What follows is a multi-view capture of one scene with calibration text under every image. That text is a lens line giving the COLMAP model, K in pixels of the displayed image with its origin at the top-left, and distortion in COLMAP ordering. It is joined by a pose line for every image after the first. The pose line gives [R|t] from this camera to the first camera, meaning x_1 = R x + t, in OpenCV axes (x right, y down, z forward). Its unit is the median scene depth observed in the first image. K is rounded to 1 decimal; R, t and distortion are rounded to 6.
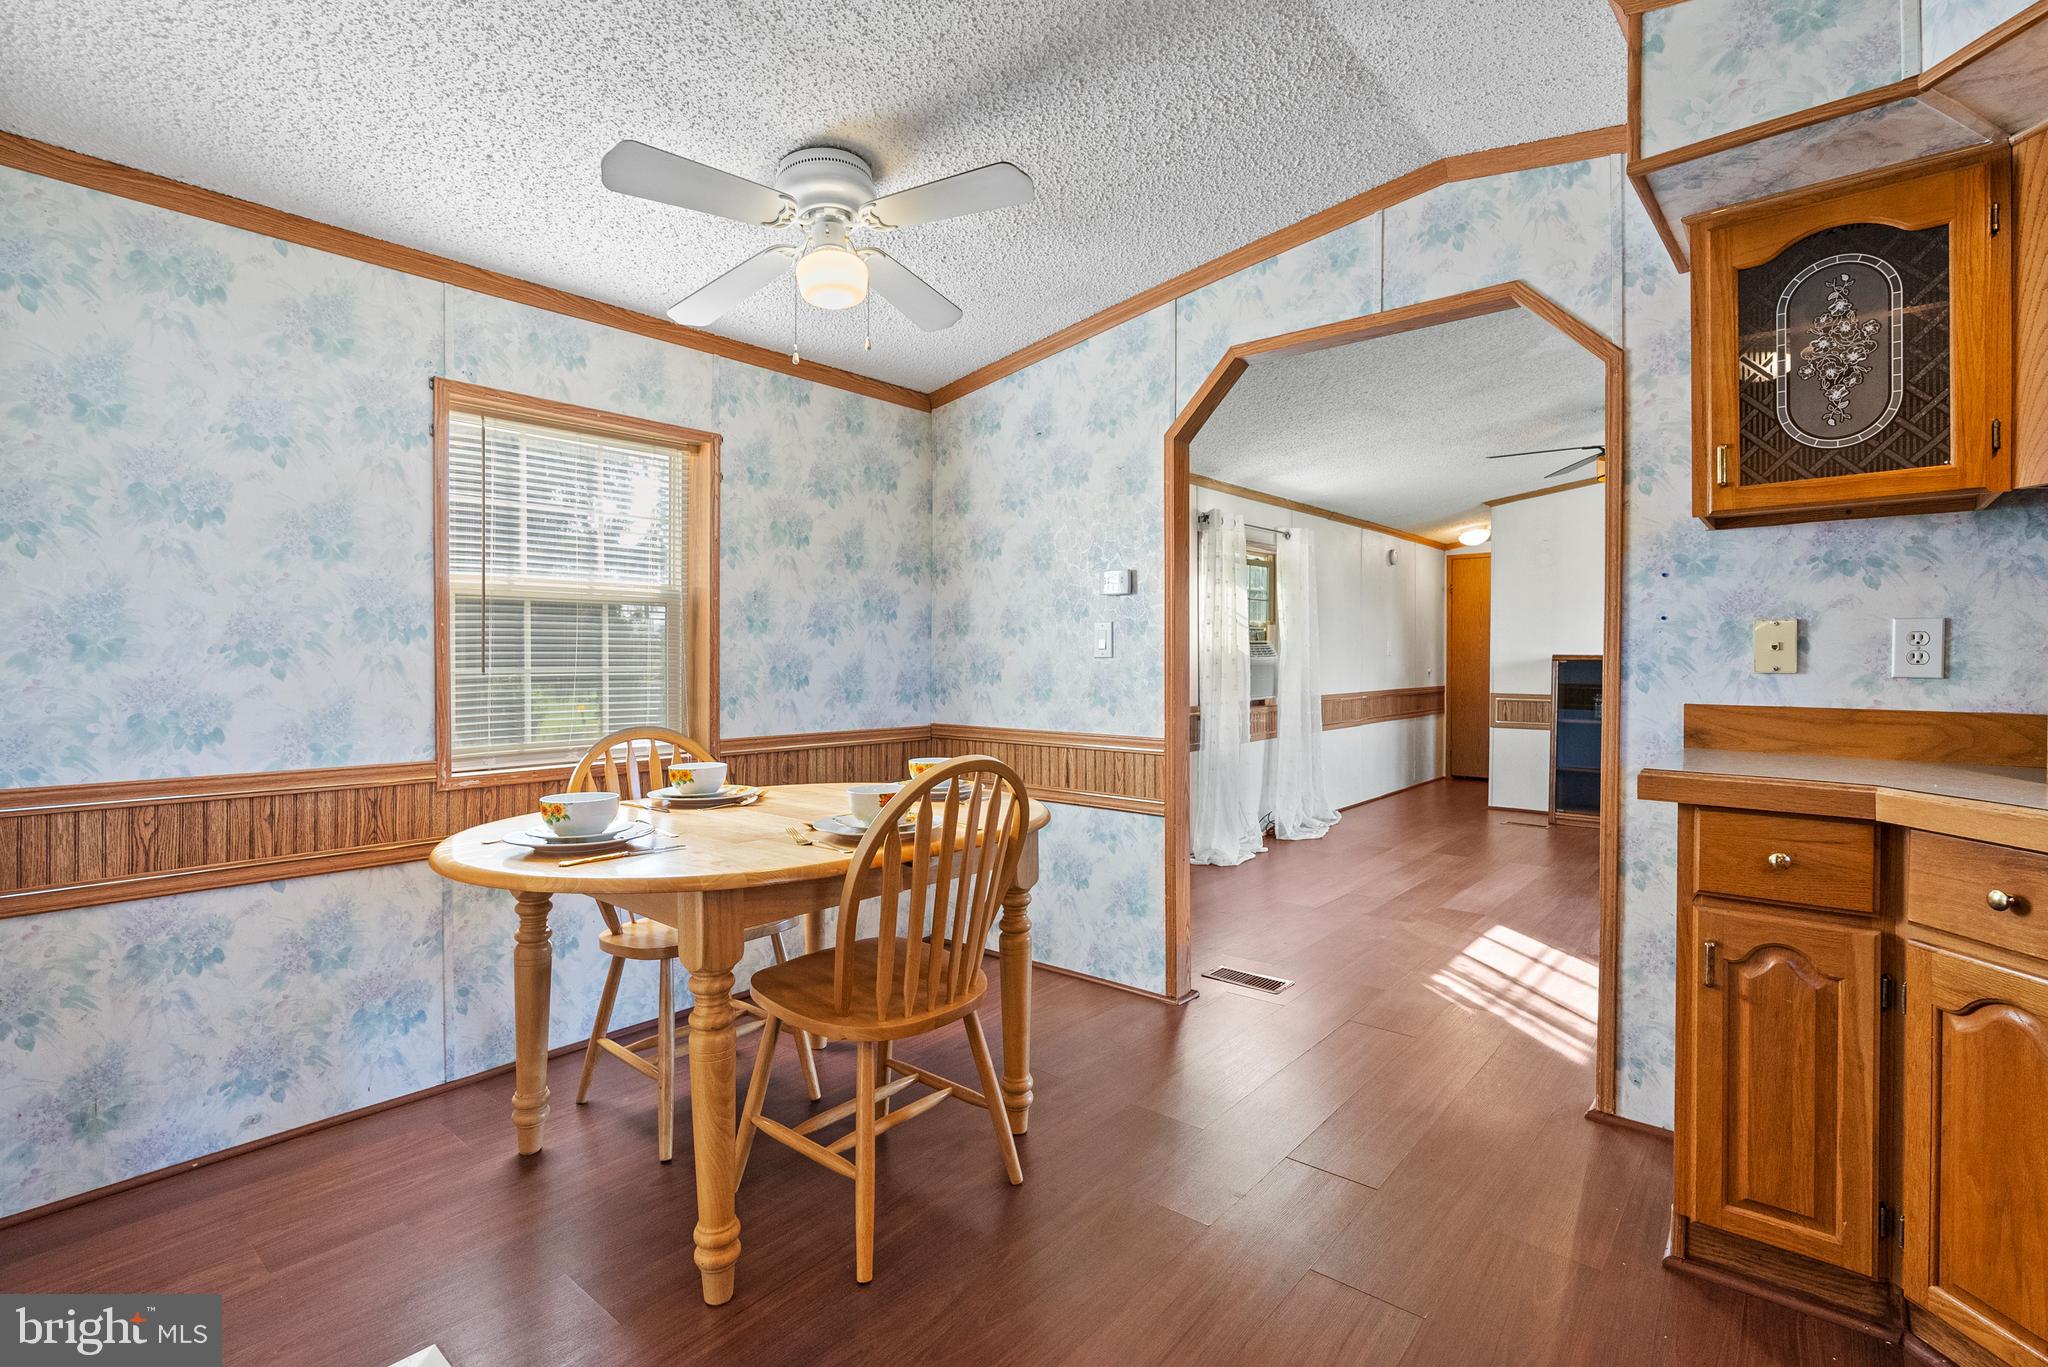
lens RADIAL K [[958.4, 0, 1033.6], [0, 958.4, 662.7], [0, 0, 1]] dist [-0.010300, 0.004518]
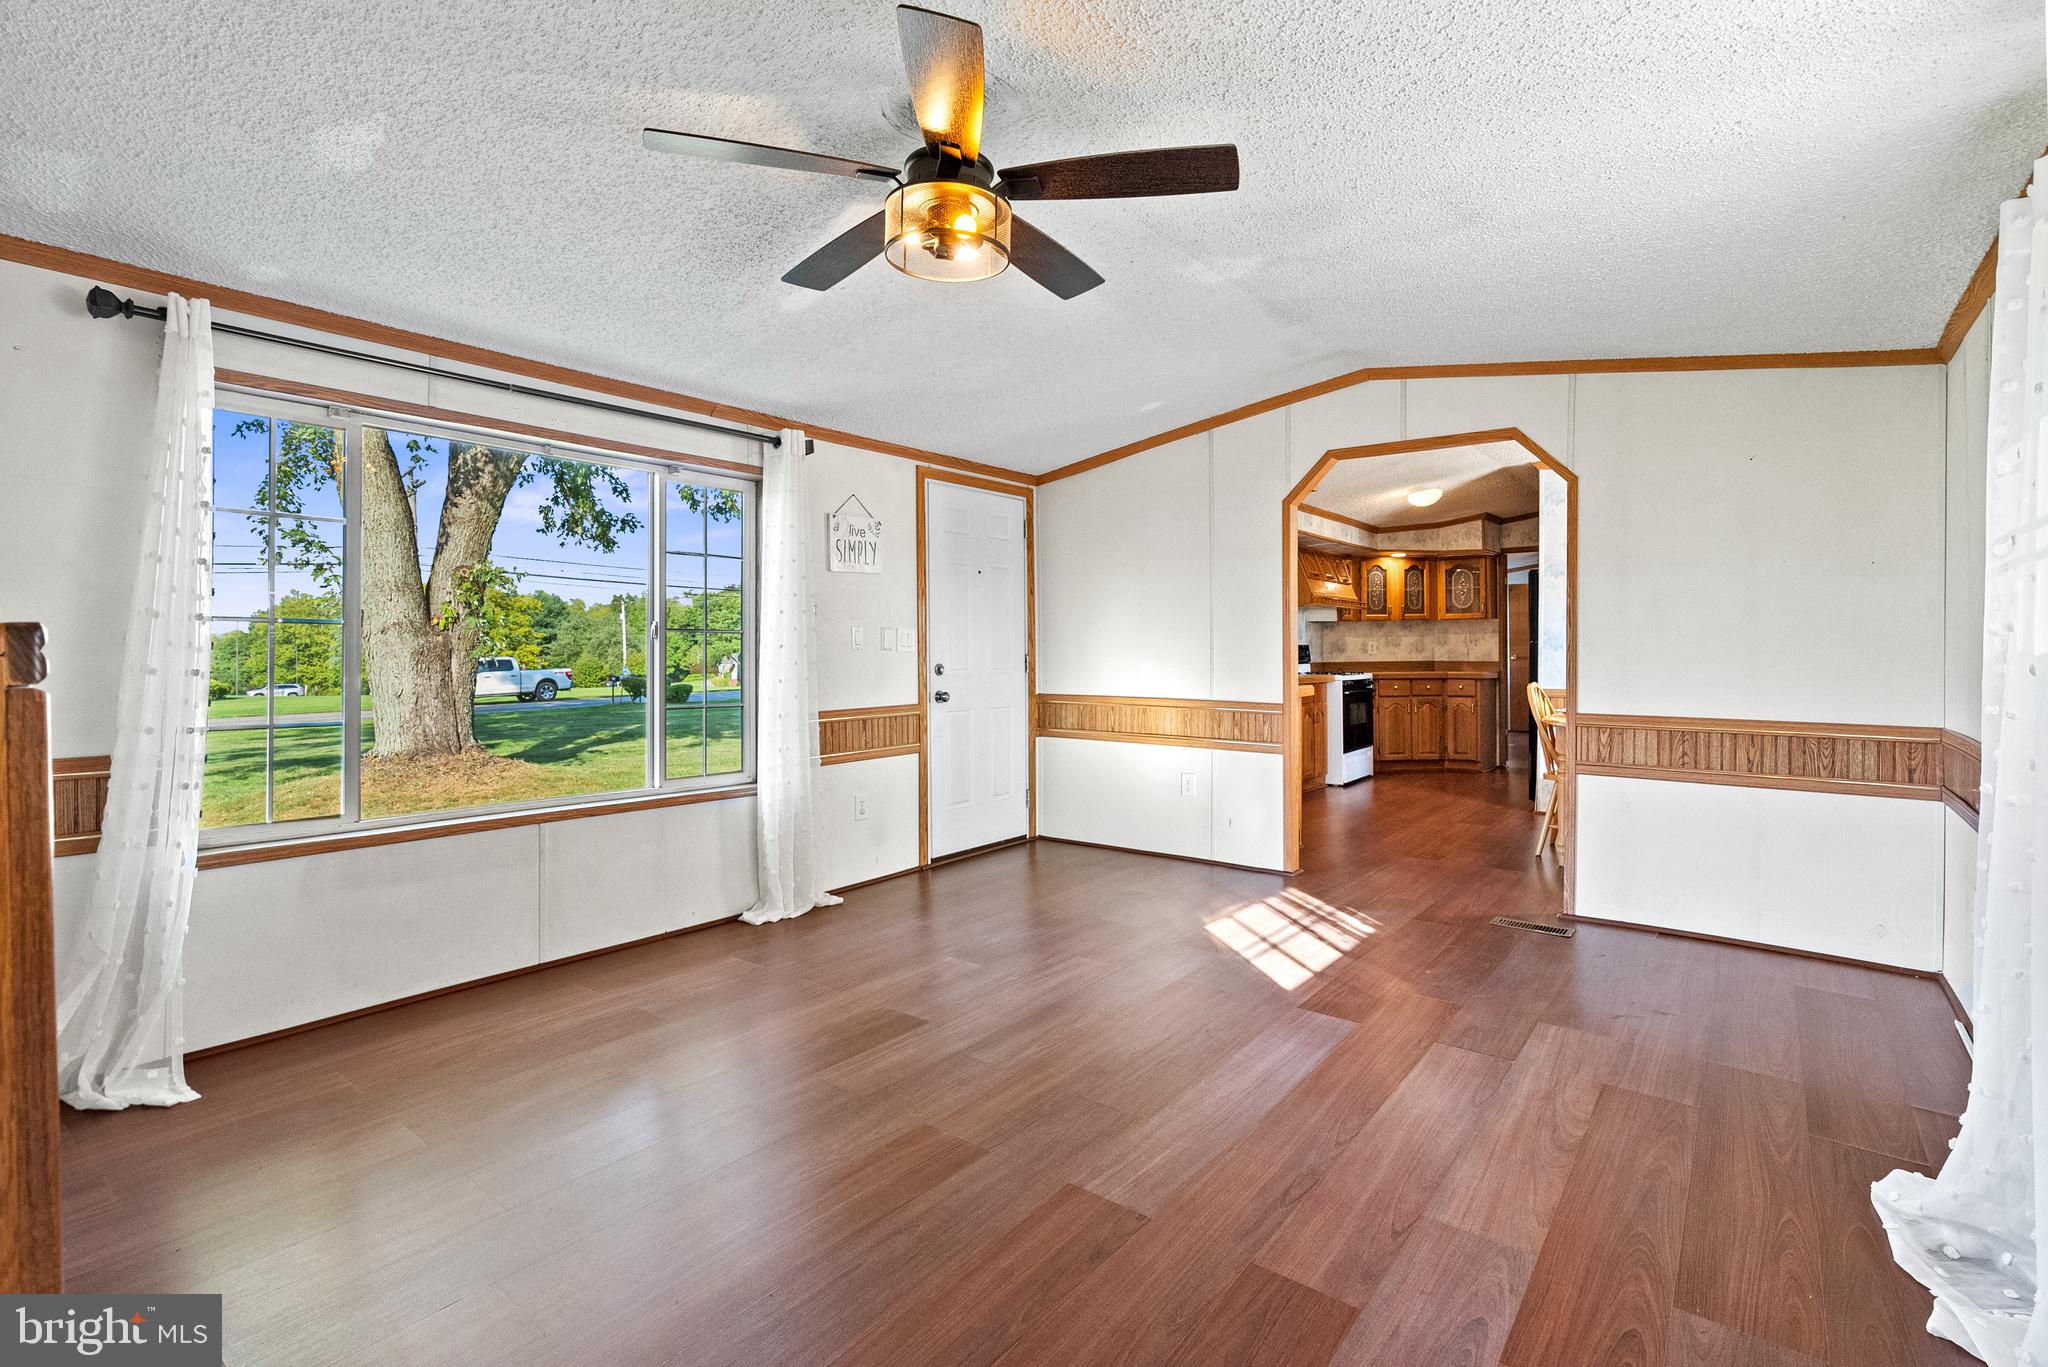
lens RADIAL K [[958.4, 0, 1019.9], [0, 958.4, 654.4], [0, 0, 1]] dist [-0.010300, 0.004518]
pose [[-0.999625, -0.001252, -0.027359, 1.345124], [-0.001605, 0.999916, 0.012896, -0.020975], [0.027341, 0.012935, -0.999542, 3.277475]]
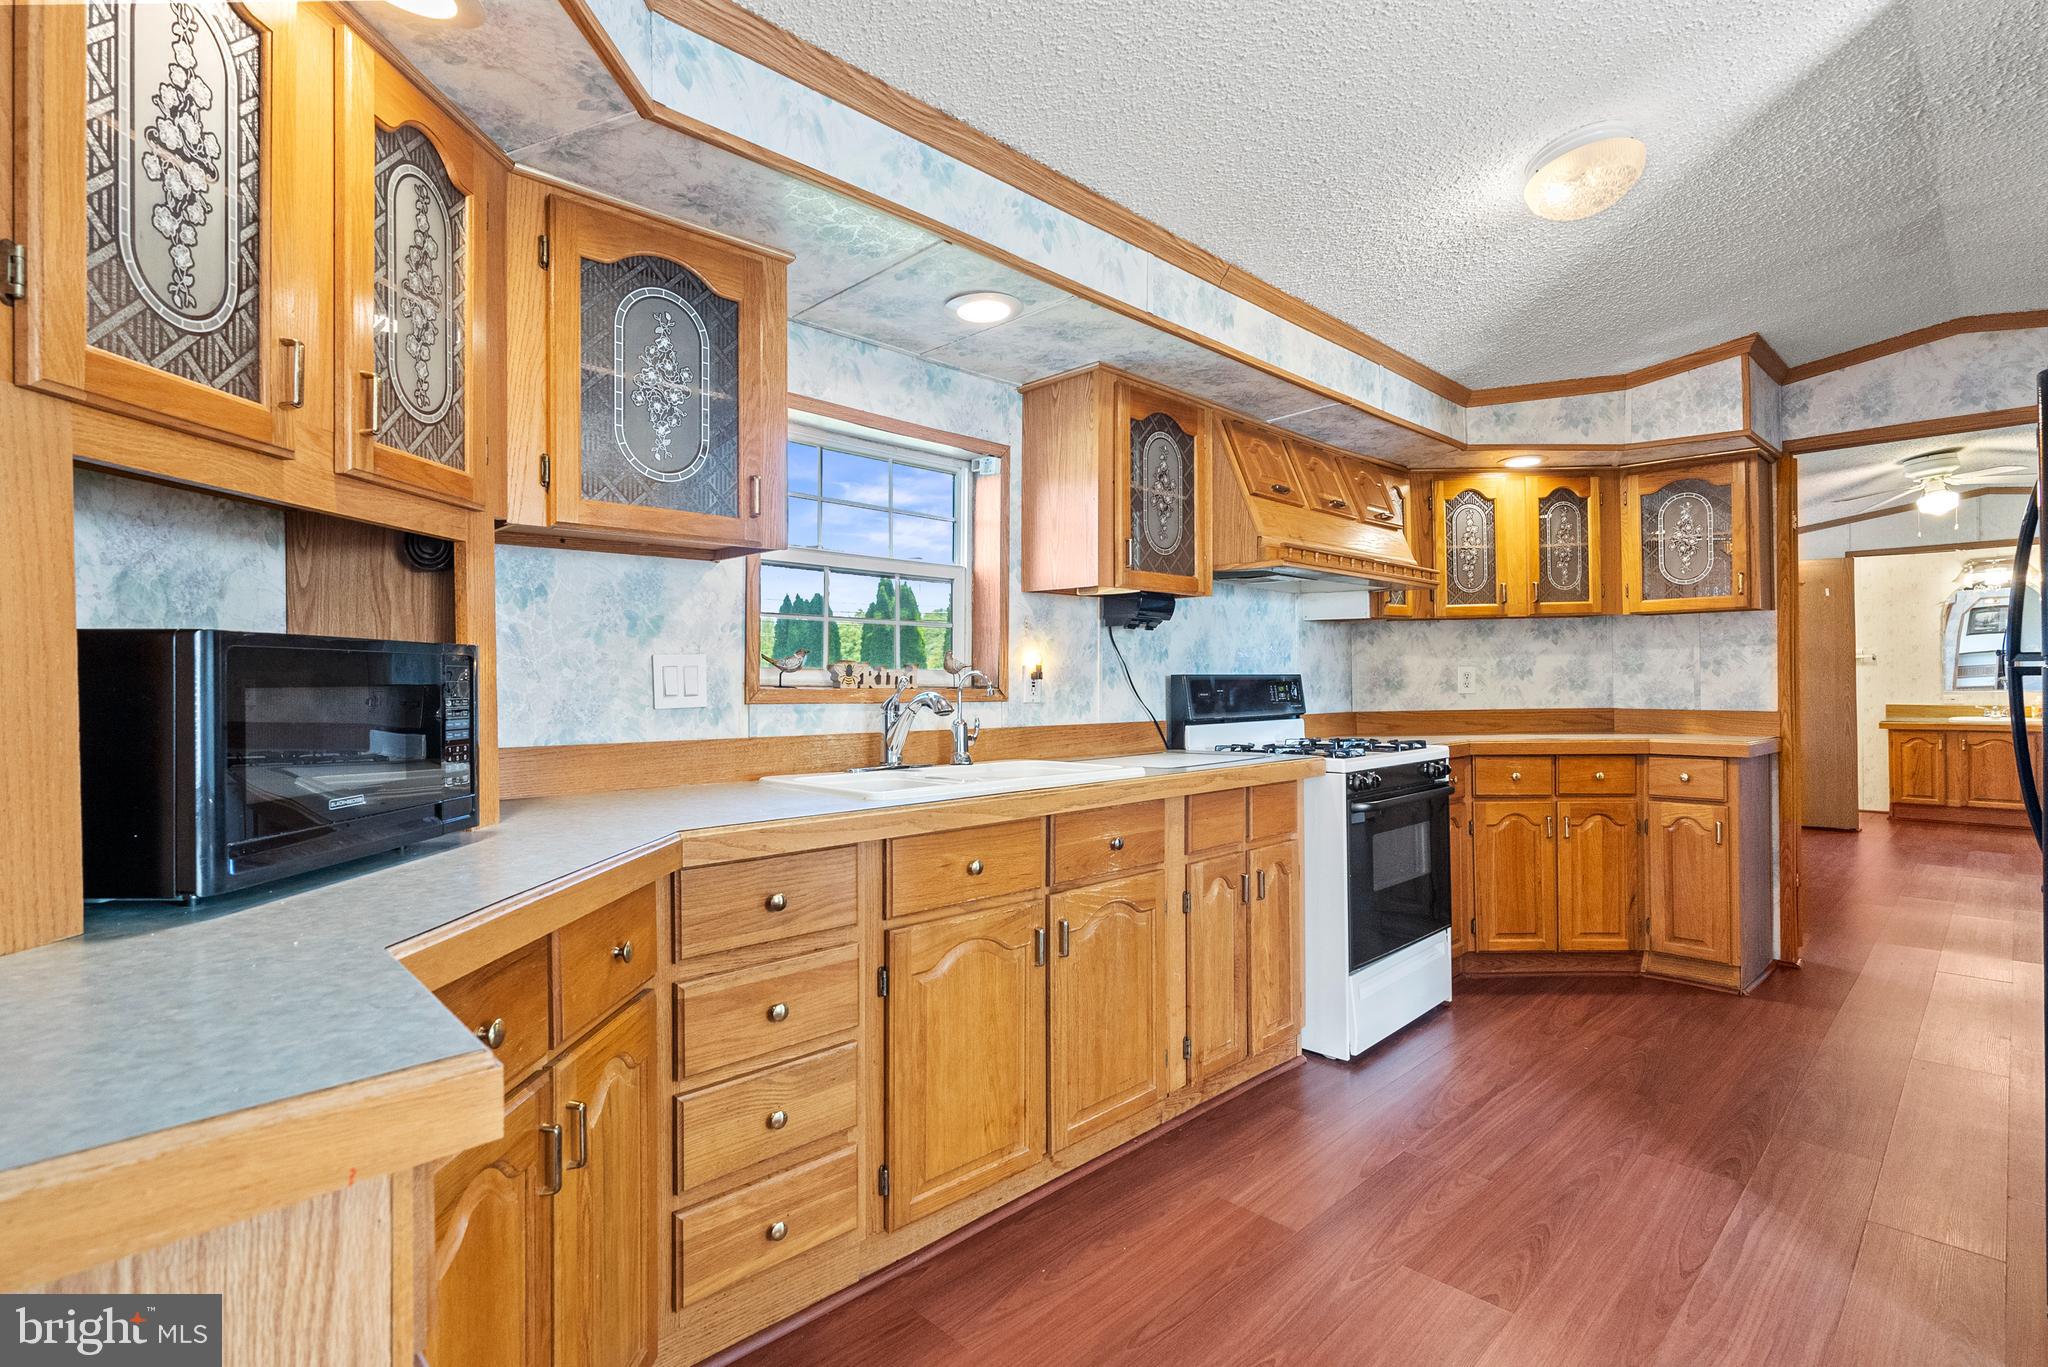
lens RADIAL K [[958.4, 0, 1039.7], [0, 958.4, 676.4], [0, 0, 1]] dist [-0.010300, 0.004518]
pose [[-0.995200, 0.001380, 0.097855, 0.310886], [0.002089, 0.999972, 0.007140, -0.019397], [-0.097843, 0.007310, -0.995175, 1.023959]]
